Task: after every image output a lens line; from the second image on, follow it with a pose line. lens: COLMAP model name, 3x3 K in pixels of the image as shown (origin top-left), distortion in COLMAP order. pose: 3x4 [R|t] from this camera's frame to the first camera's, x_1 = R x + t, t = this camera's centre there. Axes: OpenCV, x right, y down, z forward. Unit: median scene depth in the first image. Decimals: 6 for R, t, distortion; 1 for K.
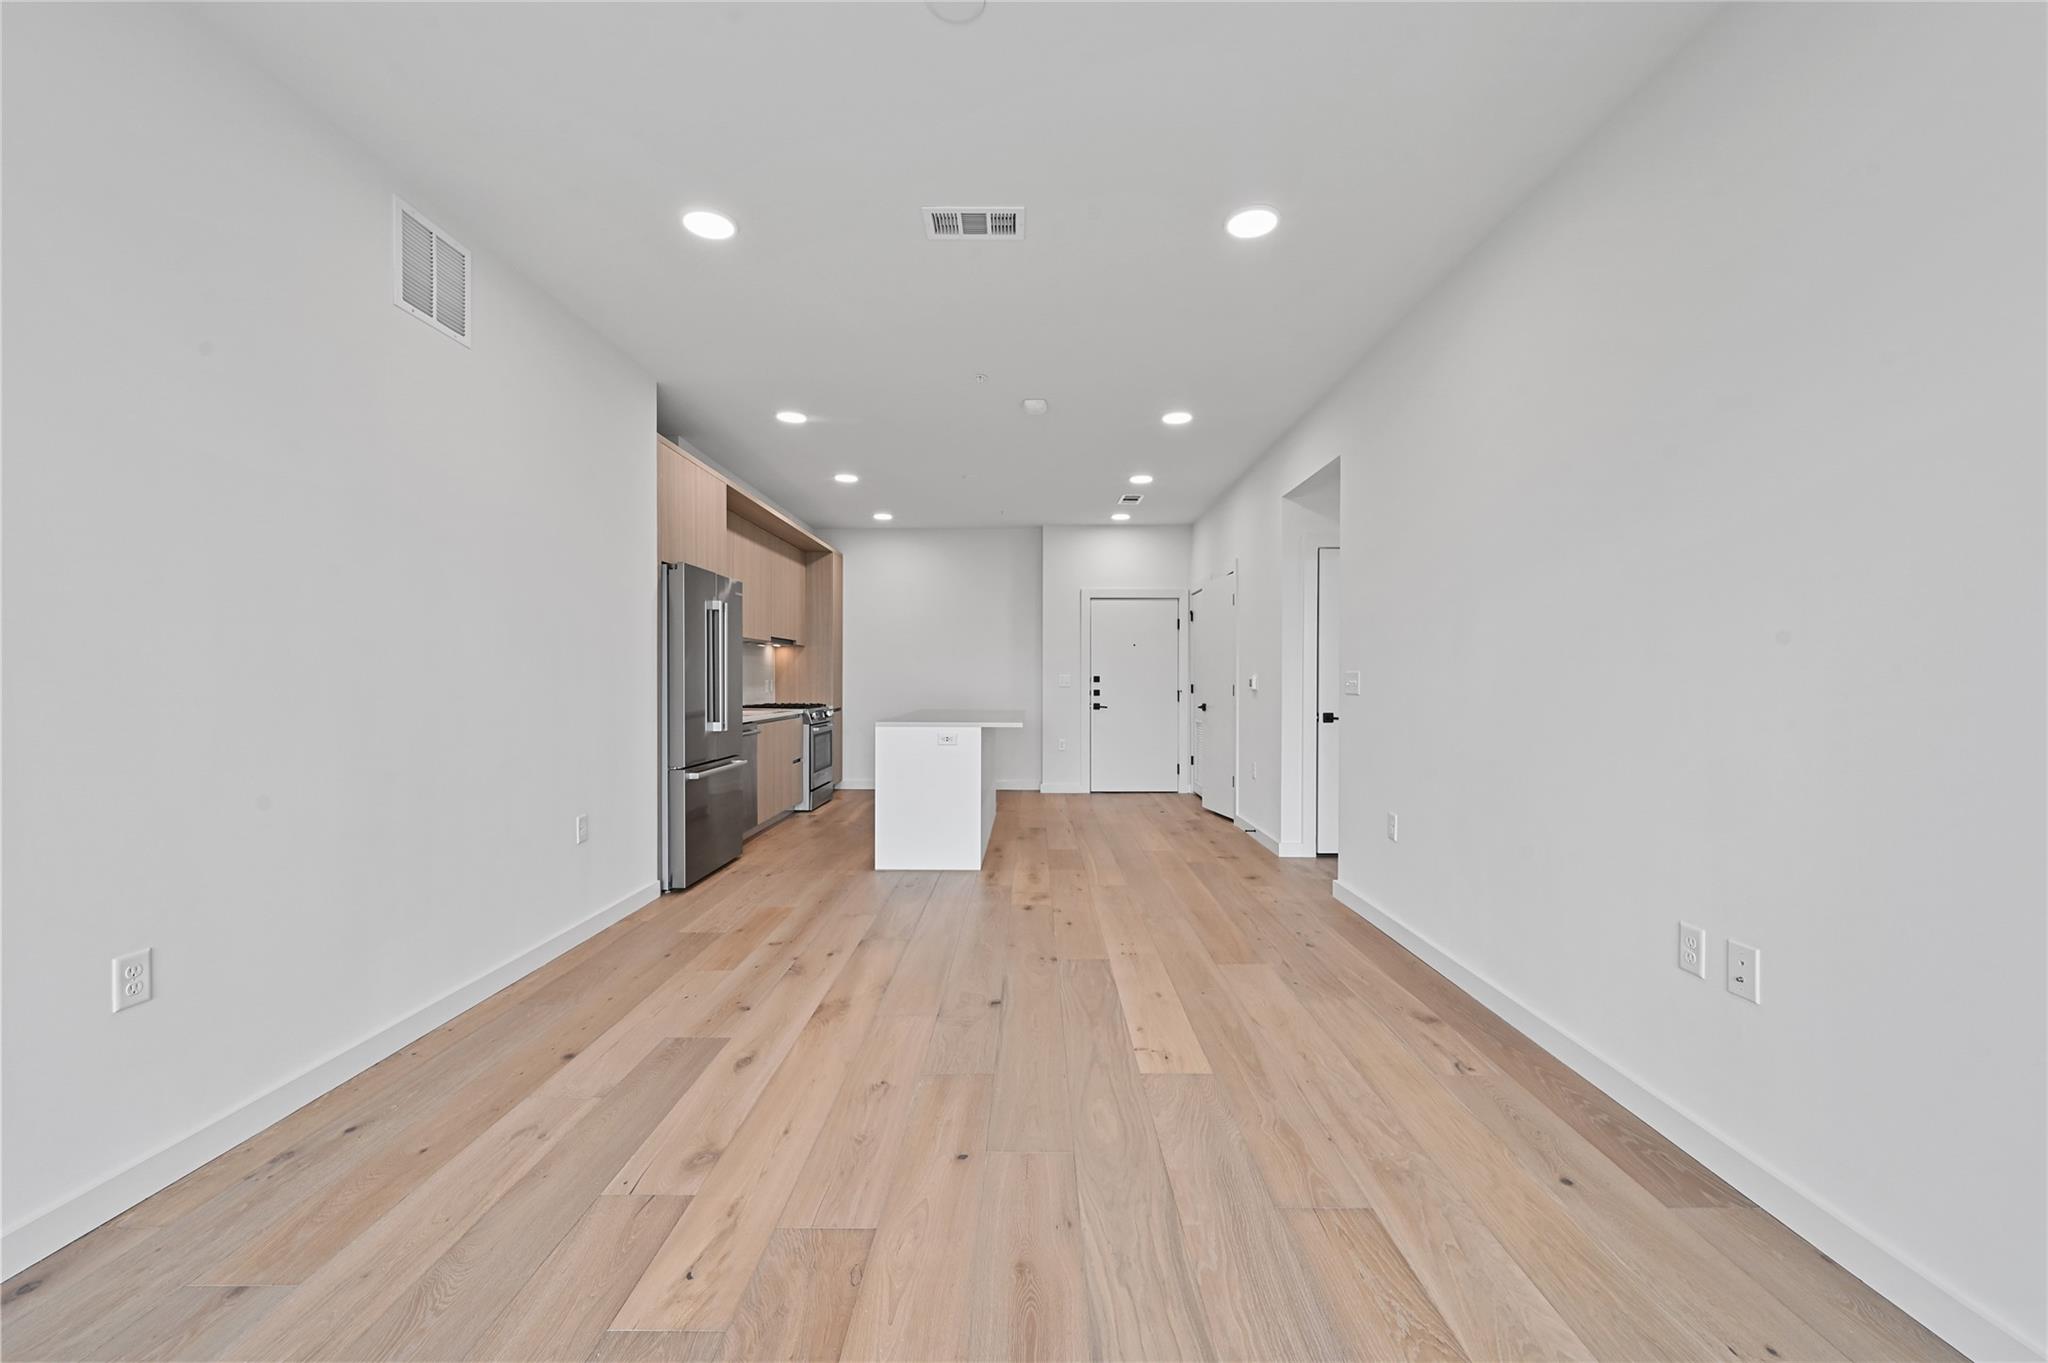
lens RADIAL K [[803.6, 0, 1024.4], [0, 803.6, 685.2], [0, 0, 1]] dist [0.000269, -0.000079]
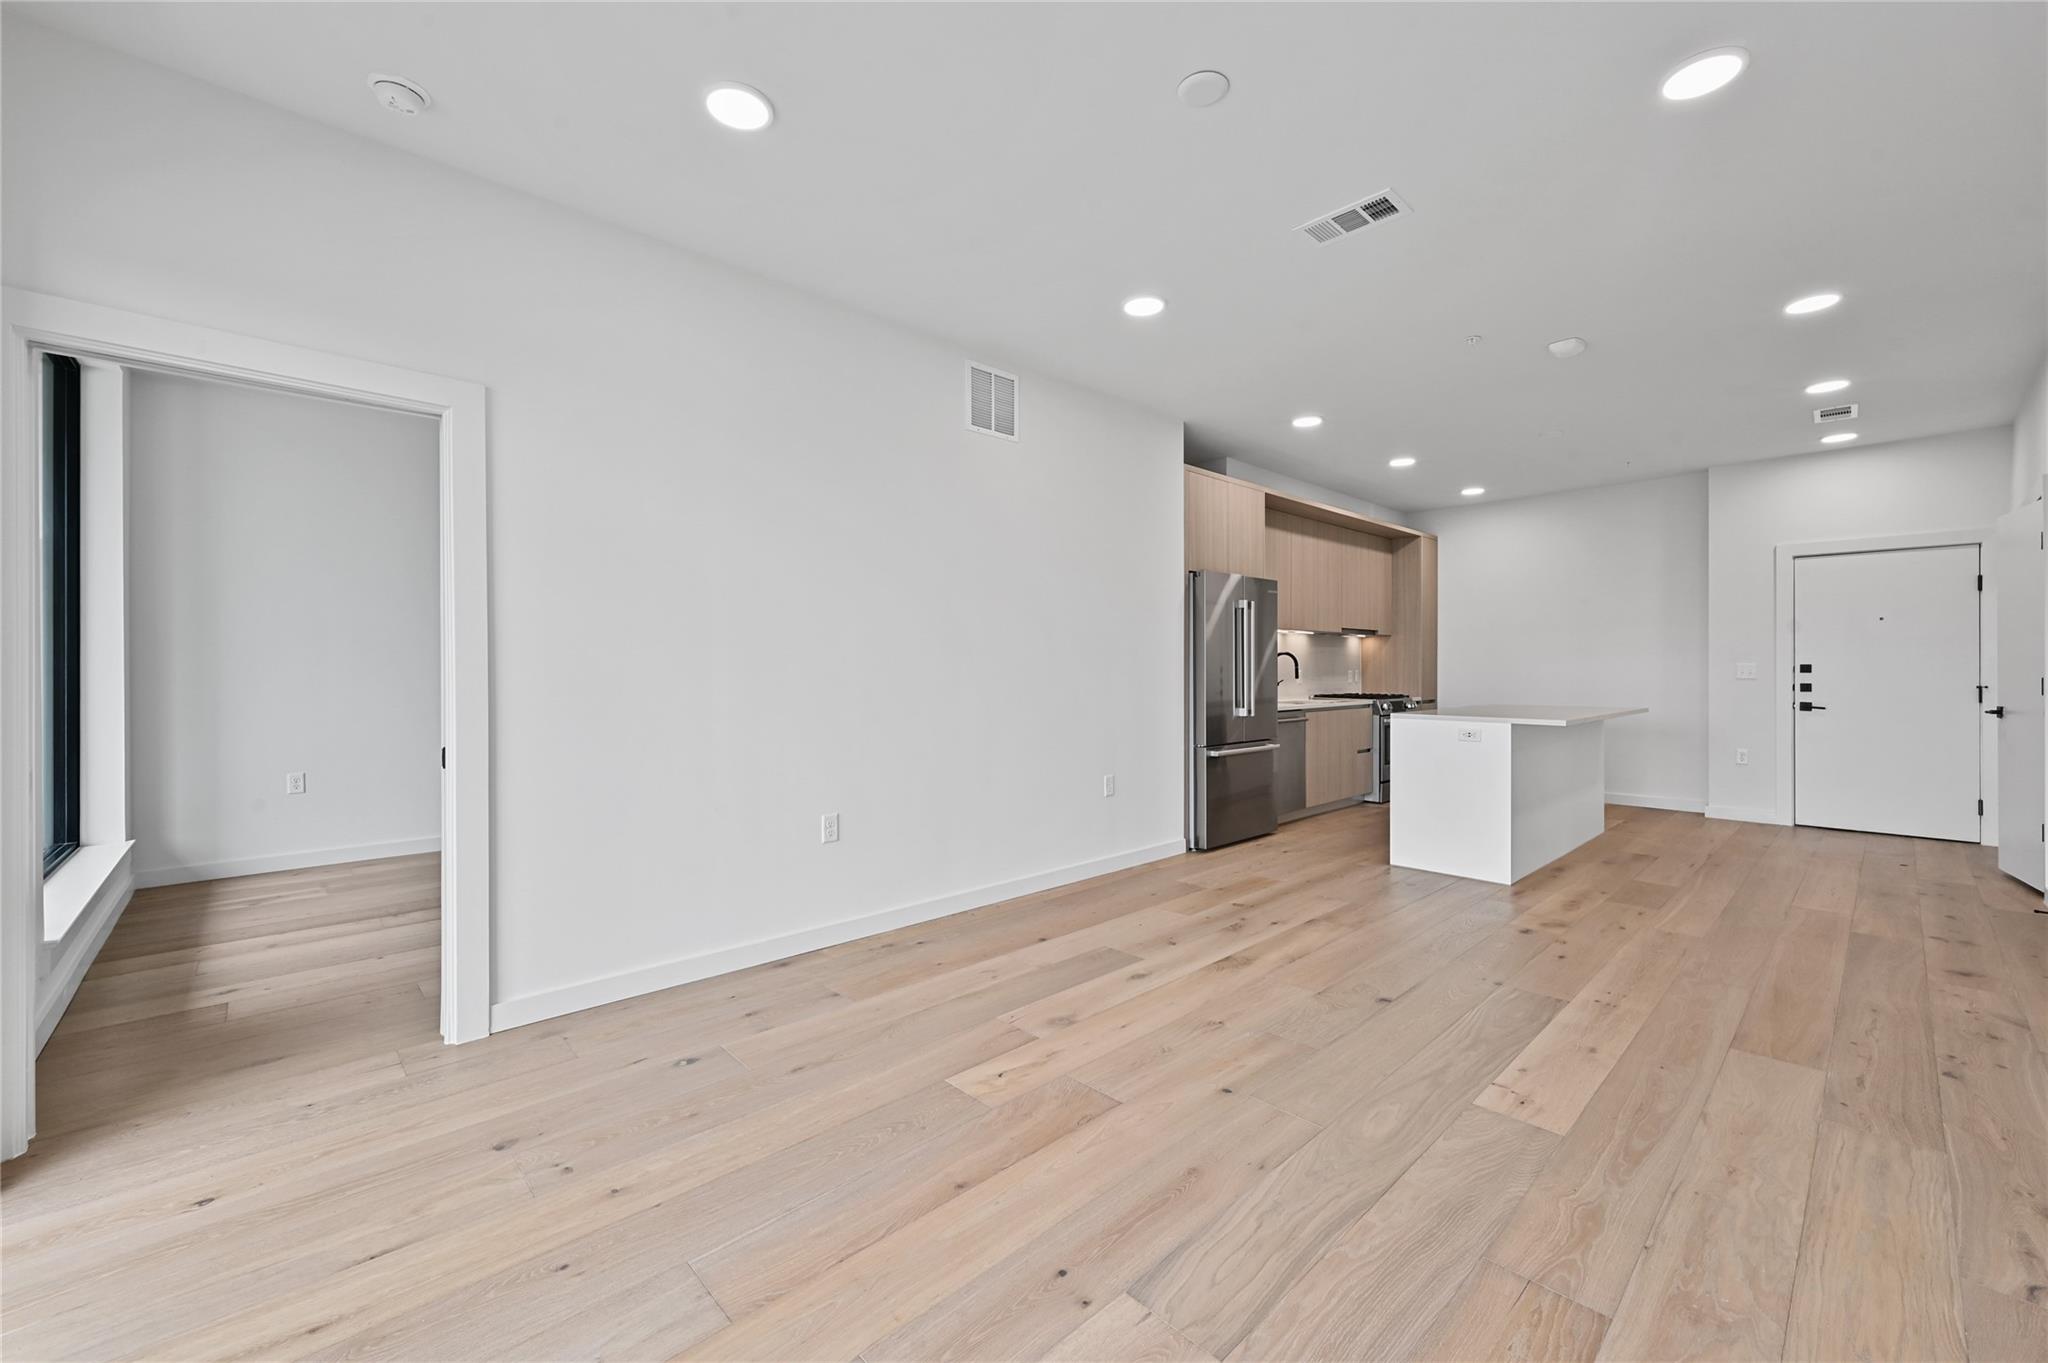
lens RADIAL K [[810.3, 0, 1033.1], [0, 810.3, 672.3], [0, 0, 1]] dist [0.000728, 0.000141]
pose [[0.696166, 0.000475, -0.717881, 0.375474], [-0.003309, 0.999991, -0.002547, -0.000439], [0.717873, 0.004149, 0.696161, 0.002180]]
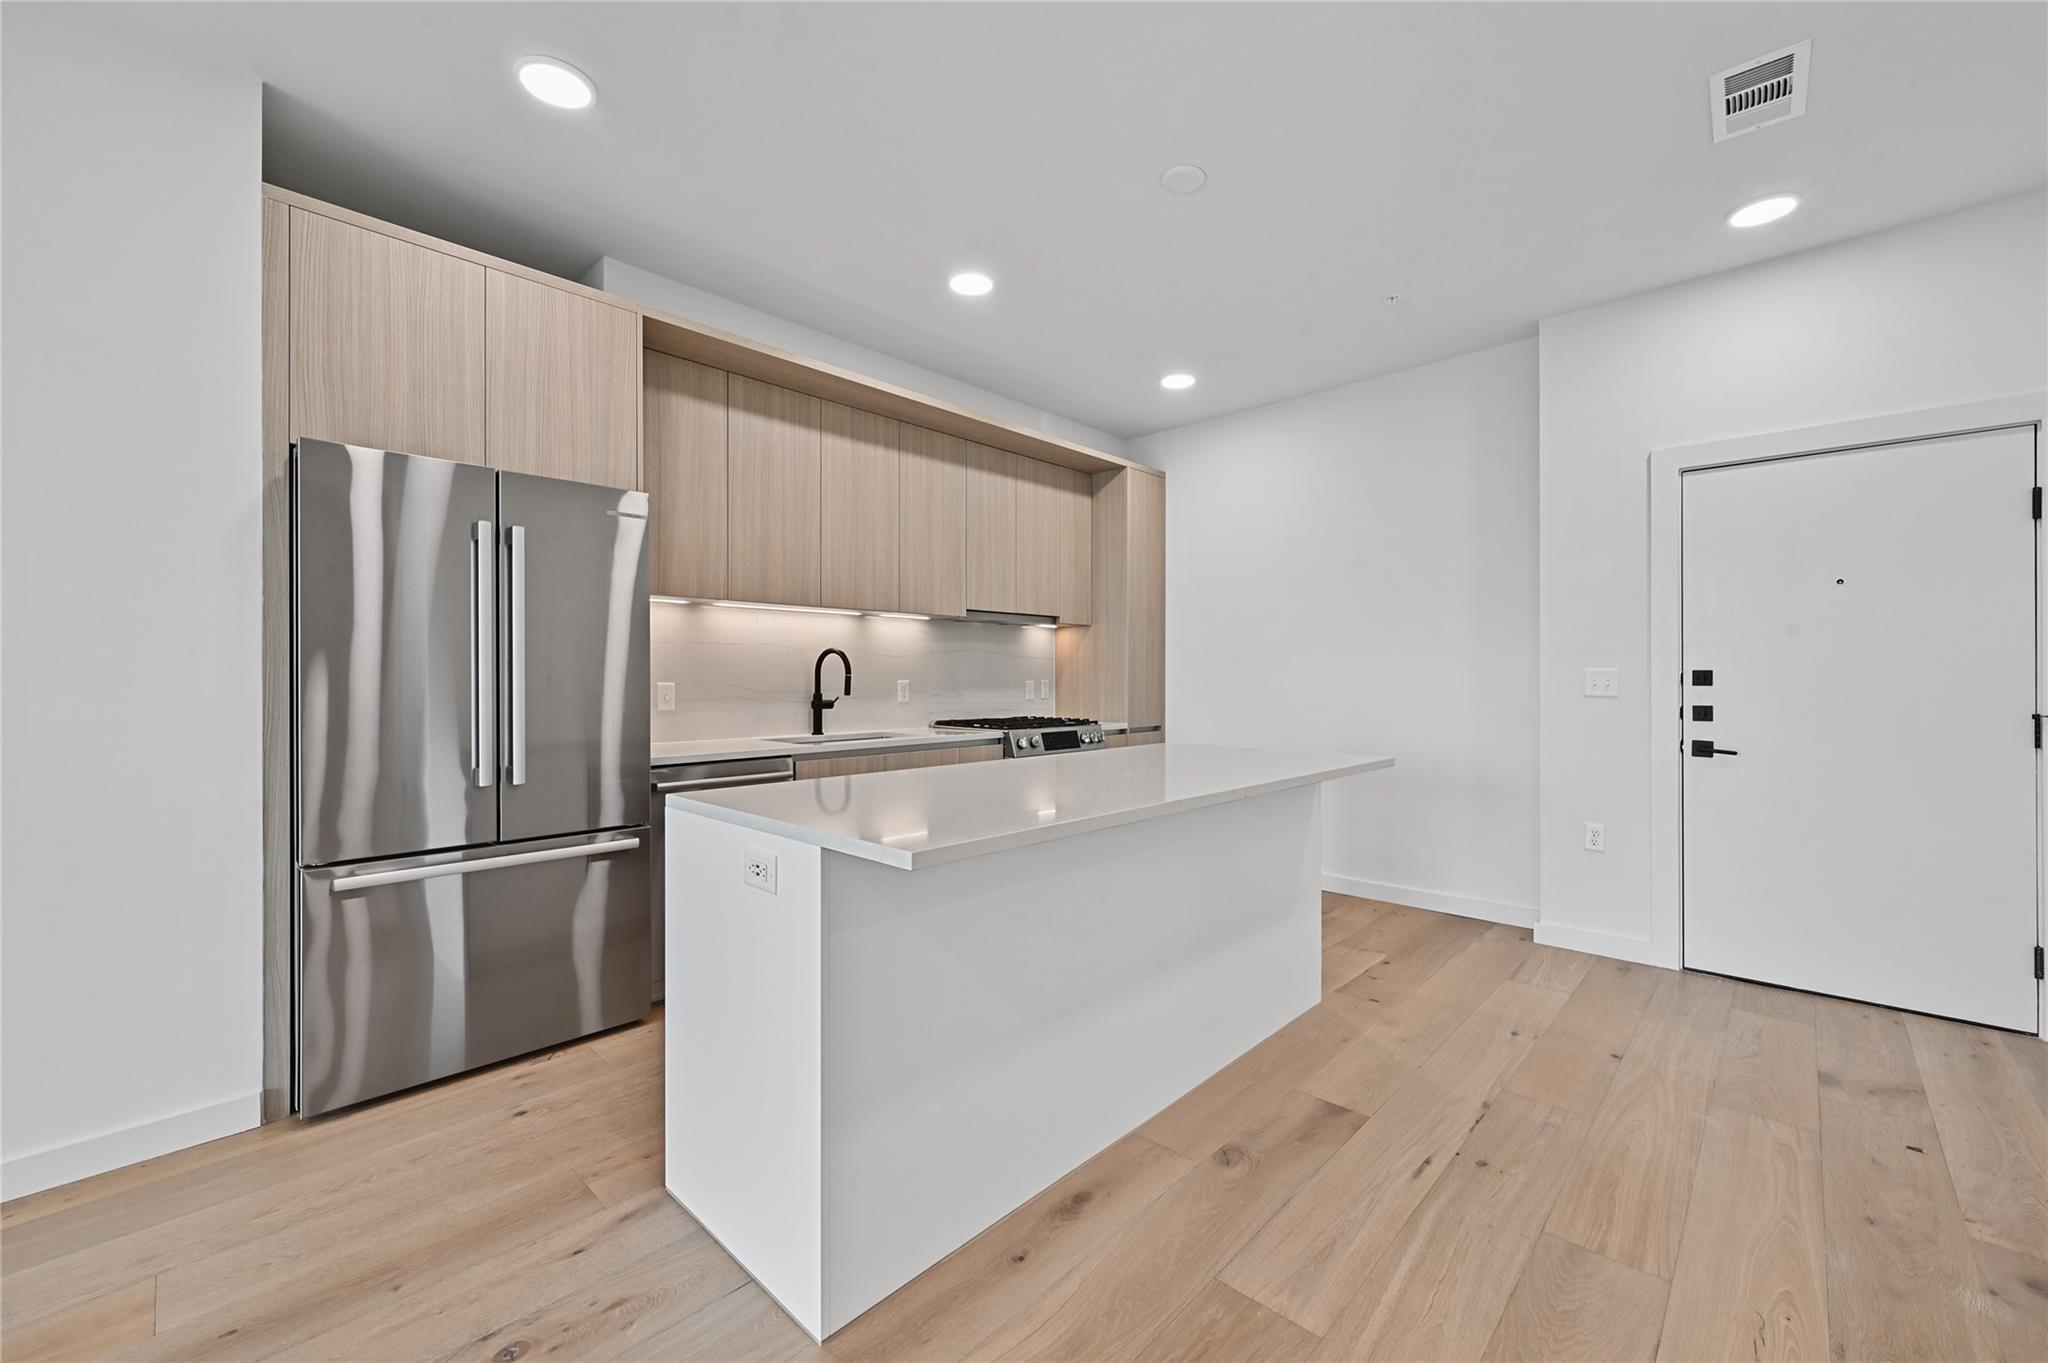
lens RADIAL K [[816.2, 0, 1024.7], [0, 816.2, 677.6], [0, 0, 1]] dist [0.001414, 0.000168]
pose [[0.734405, -0.000518, -0.678711, 0.339657], [-0.002949, 0.999988, -0.003955, -0.015119], [0.678705, 0.004906, 0.734395, 1.429080]]
